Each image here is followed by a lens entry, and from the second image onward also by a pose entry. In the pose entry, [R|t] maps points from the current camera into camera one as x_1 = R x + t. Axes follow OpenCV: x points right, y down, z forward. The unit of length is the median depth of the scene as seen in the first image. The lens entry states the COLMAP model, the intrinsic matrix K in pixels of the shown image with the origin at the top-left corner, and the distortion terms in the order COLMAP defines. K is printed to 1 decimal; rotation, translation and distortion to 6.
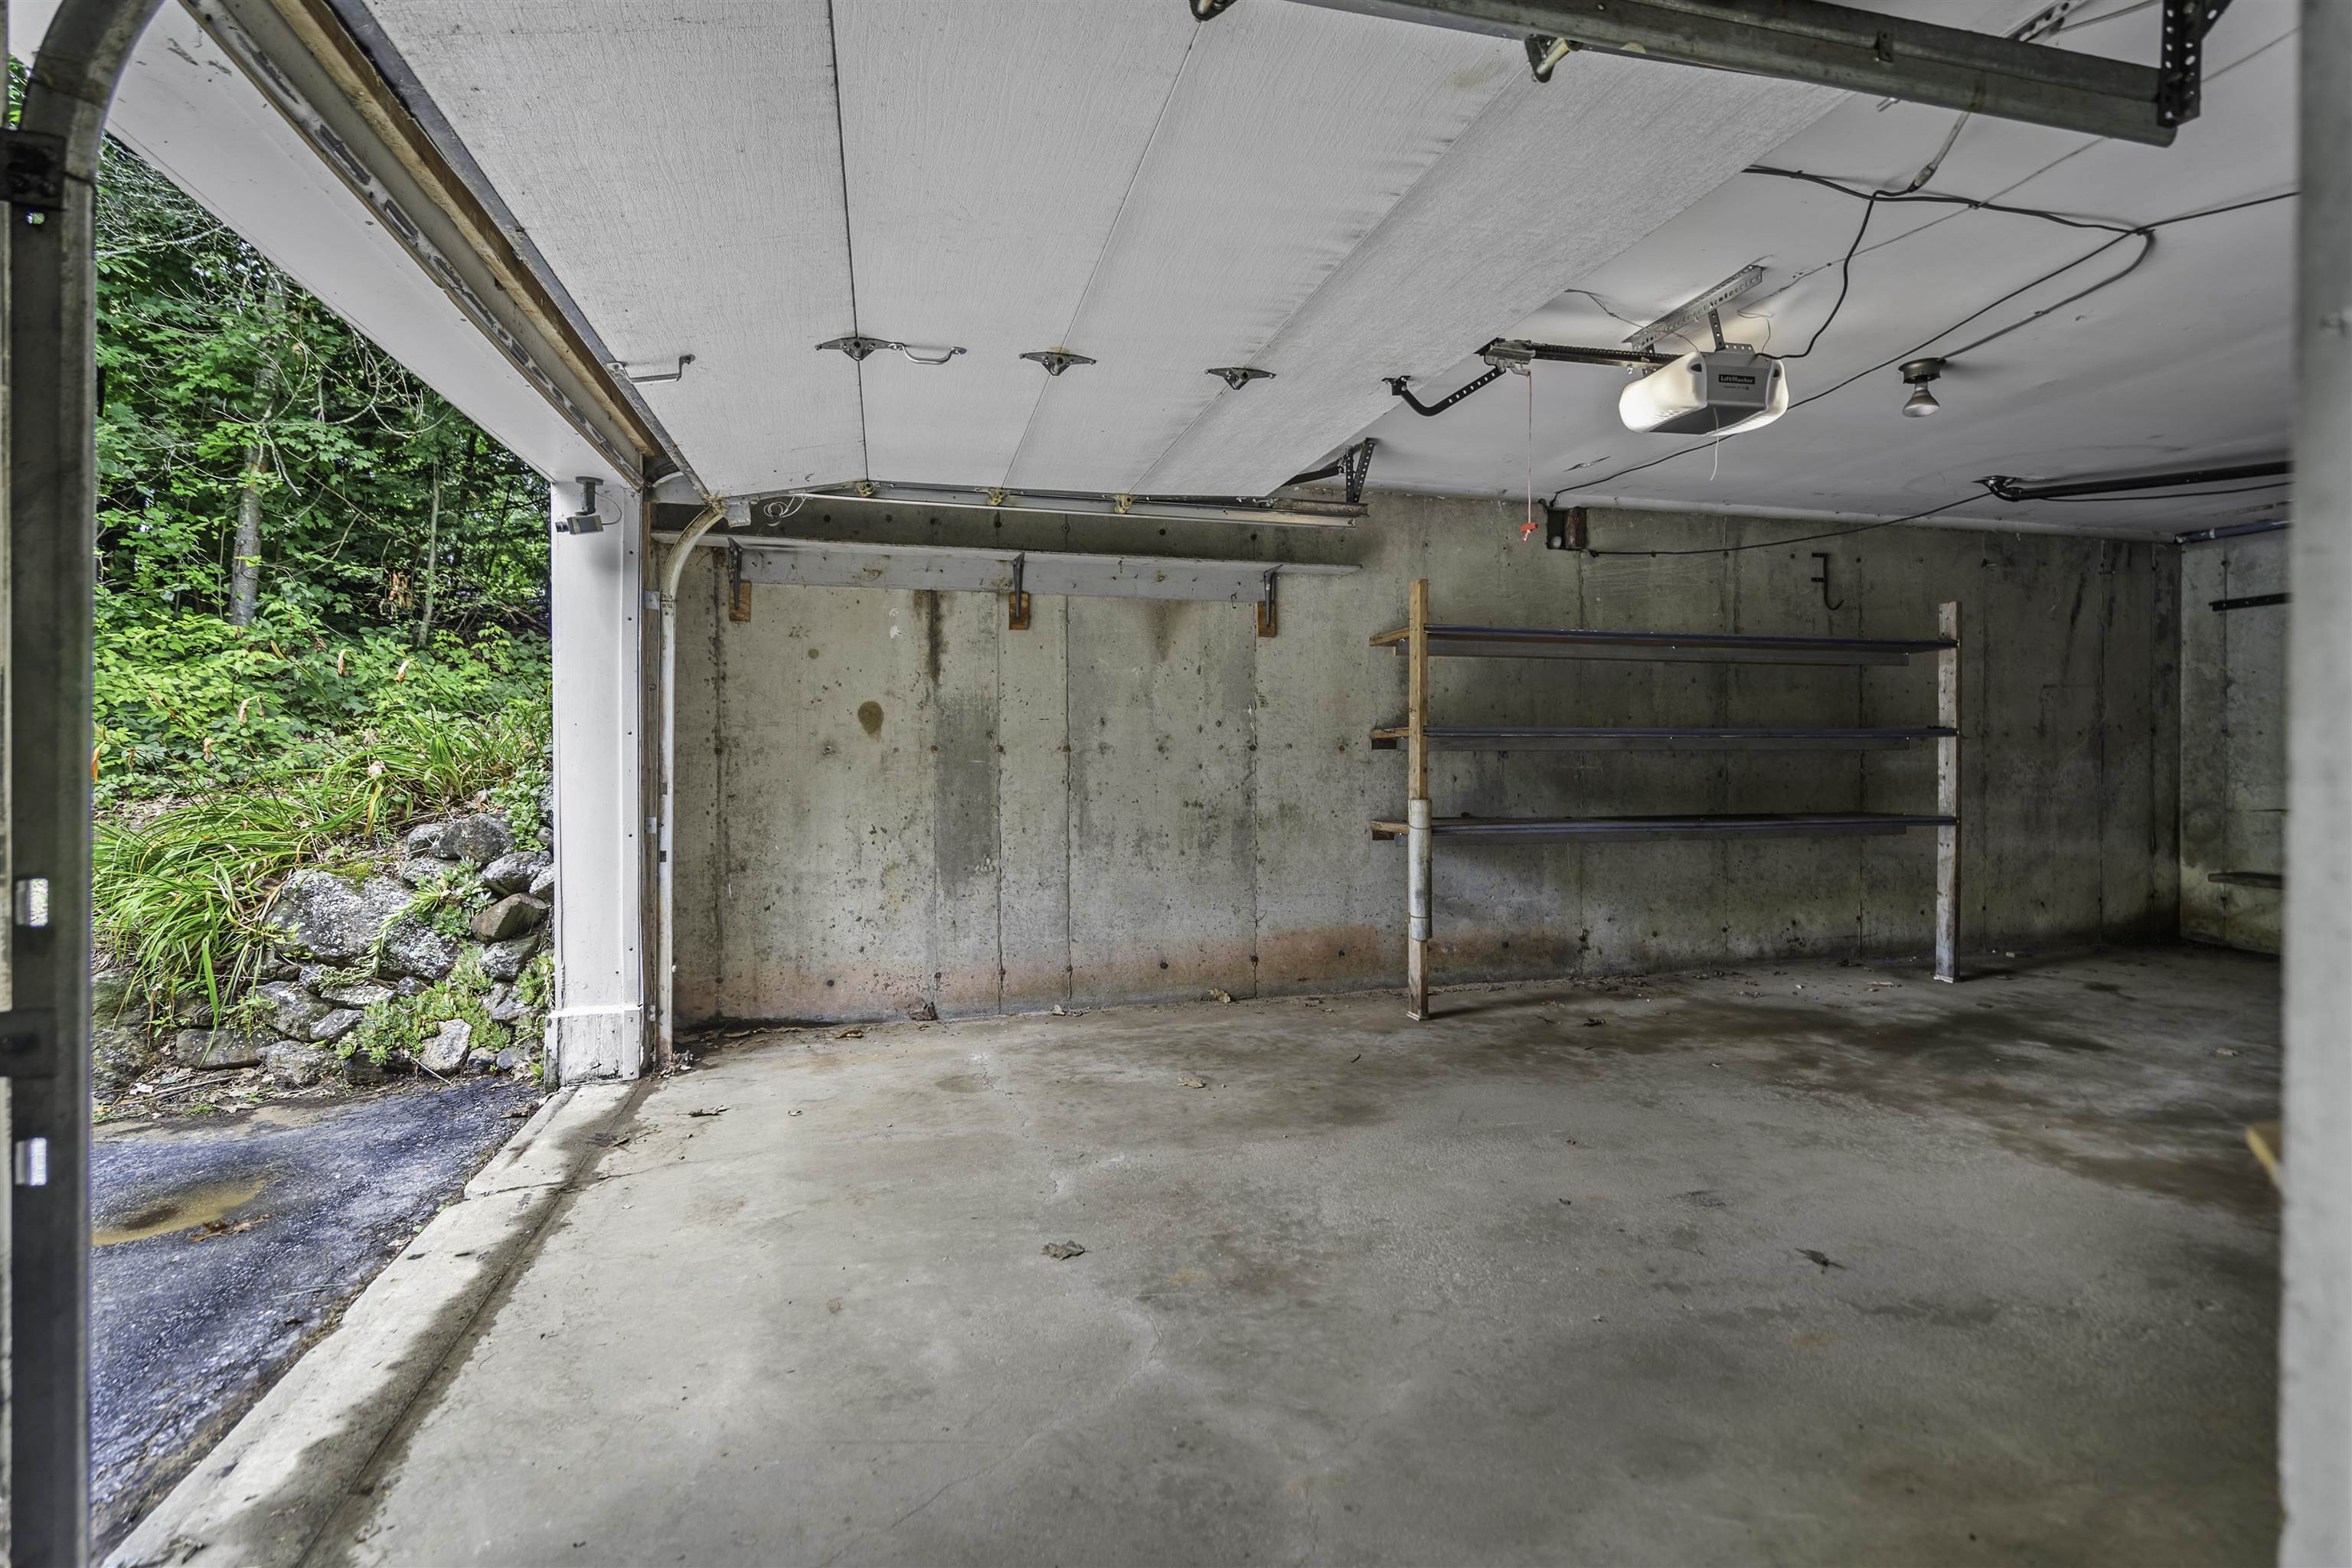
lens RADIAL K [[1084.7, 0, 1168.3], [0, 1084.7, 748.3], [0, 0, 1]] dist [-0.004816, 0.001381]
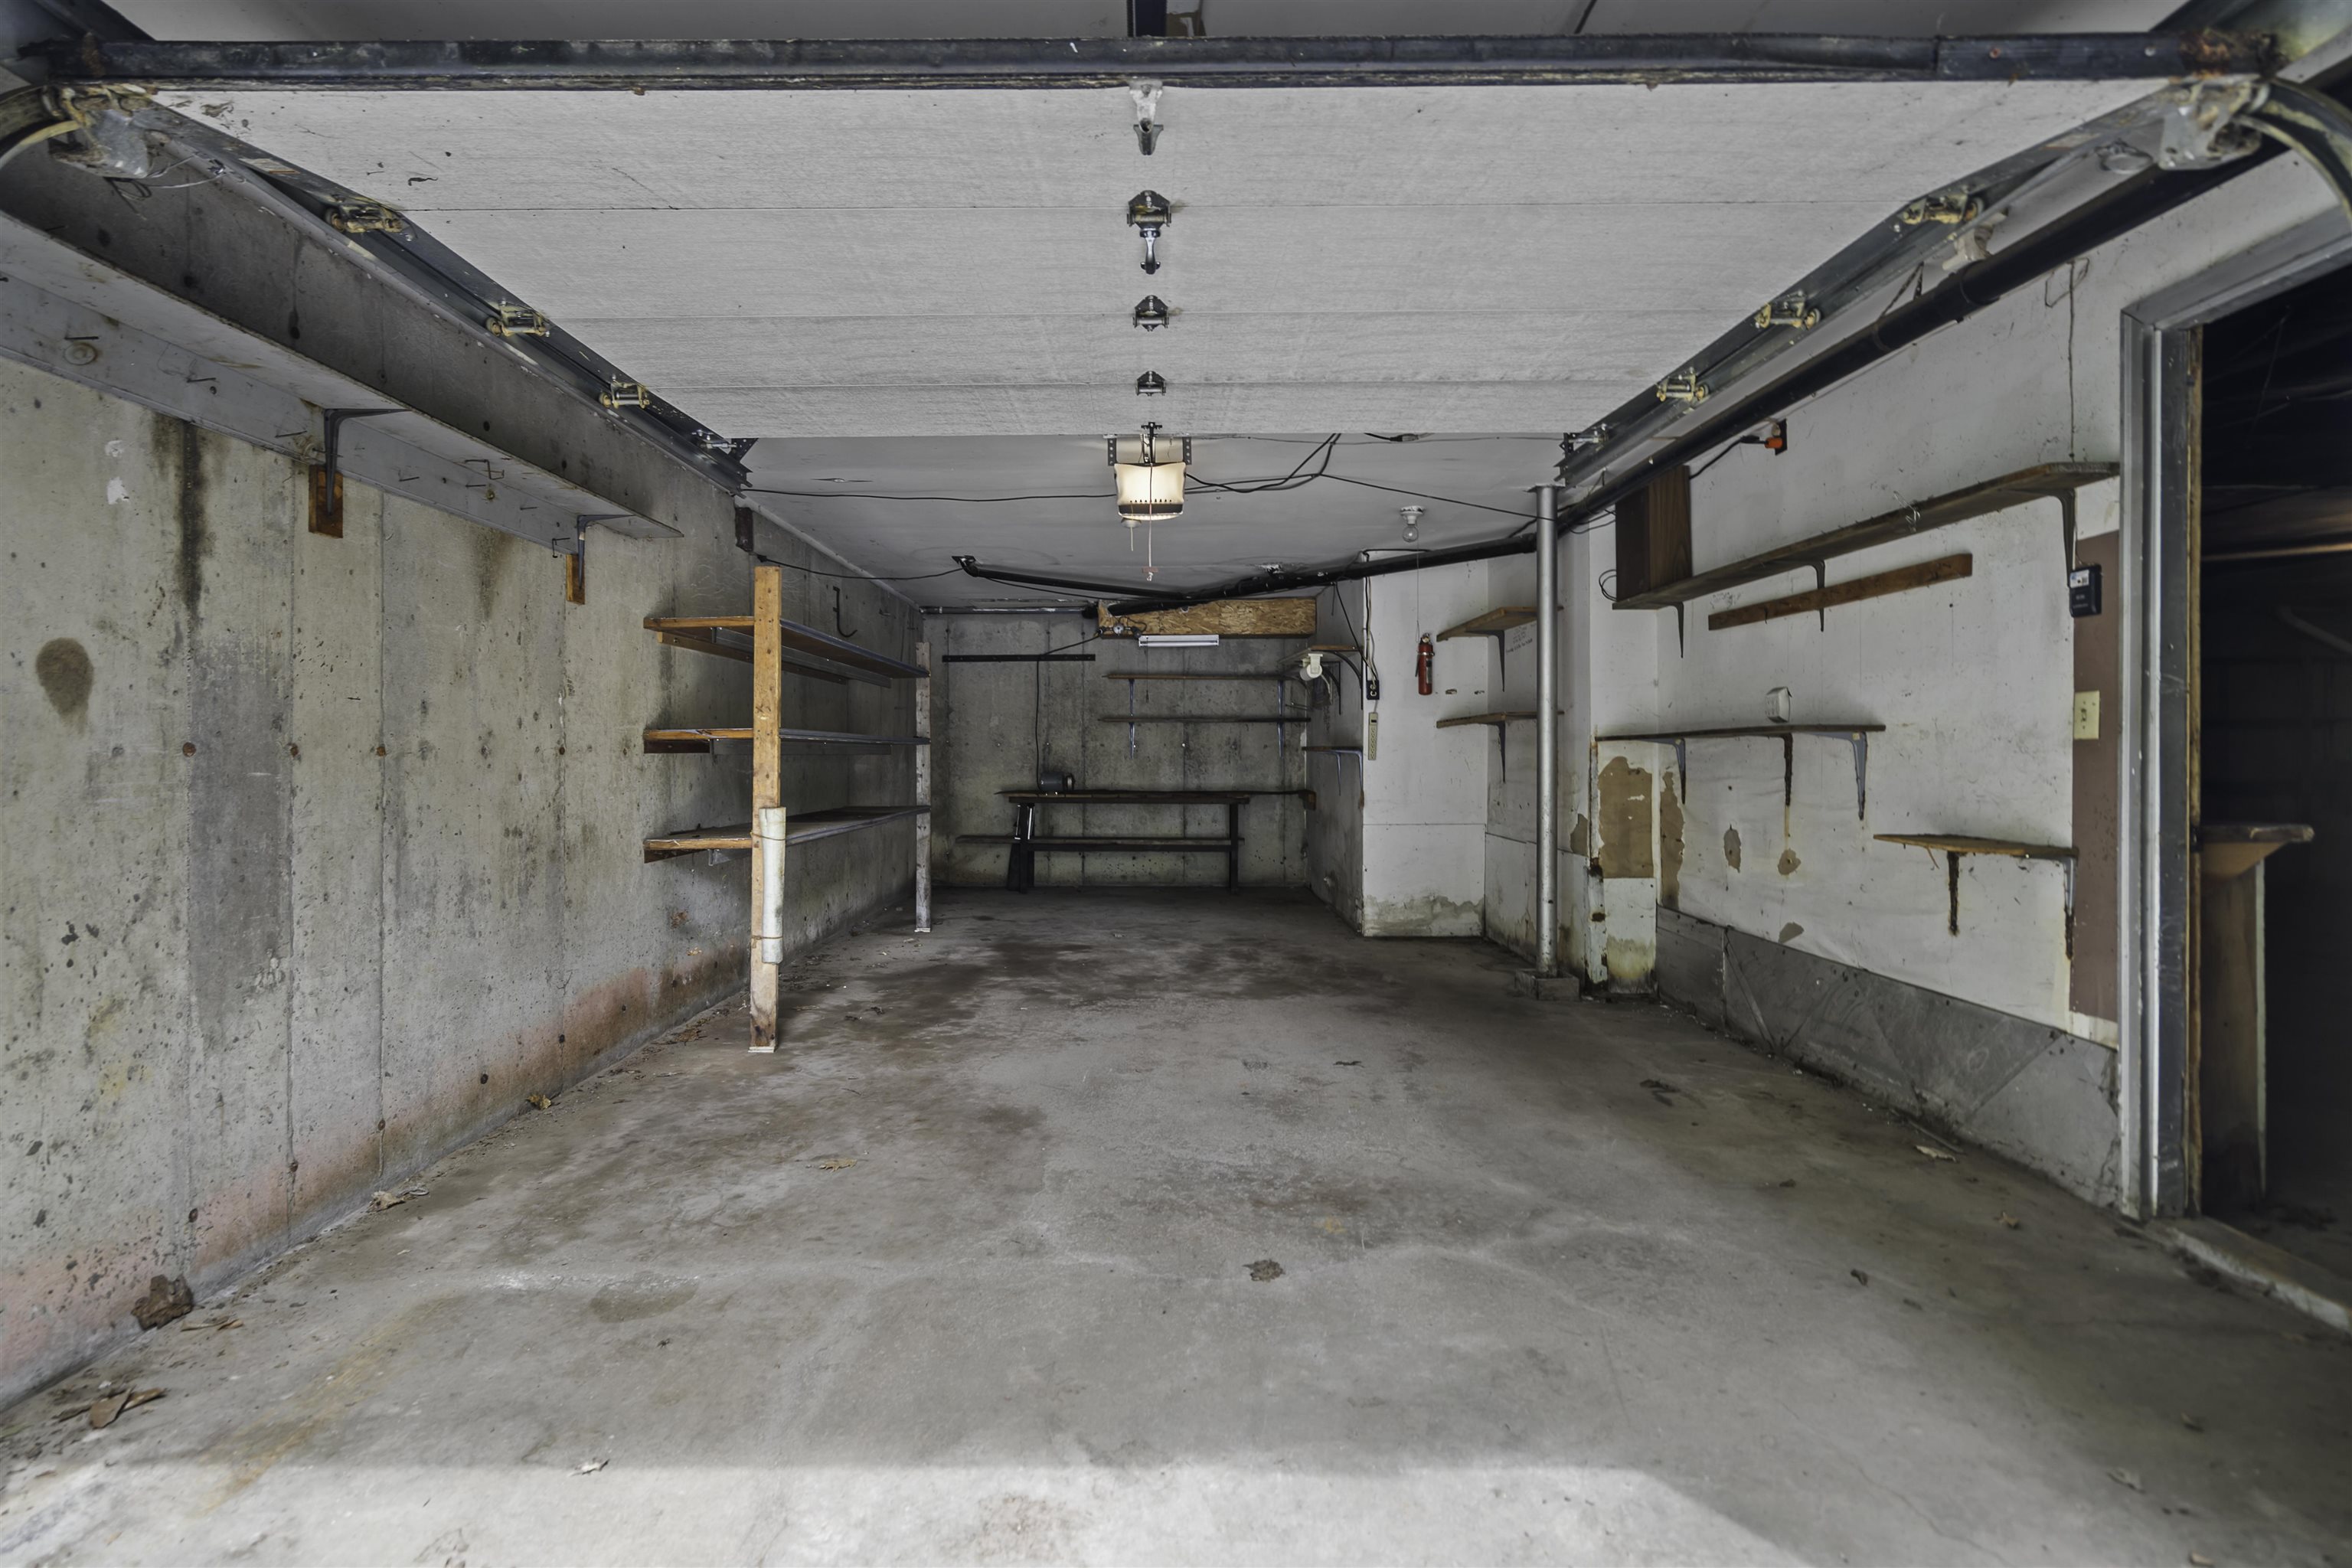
lens RADIAL K [[1084.7, 0, 1168.3], [0, 1084.7, 748.3], [0, 0, 1]] dist [-0.004816, 0.001381]
pose [[0.258292, 0.006892, 0.966042, -0.569263], [0.000114, 0.999974, -0.007165, 0.003556], [-0.966067, 0.001960, 0.258285, 0.451386]]
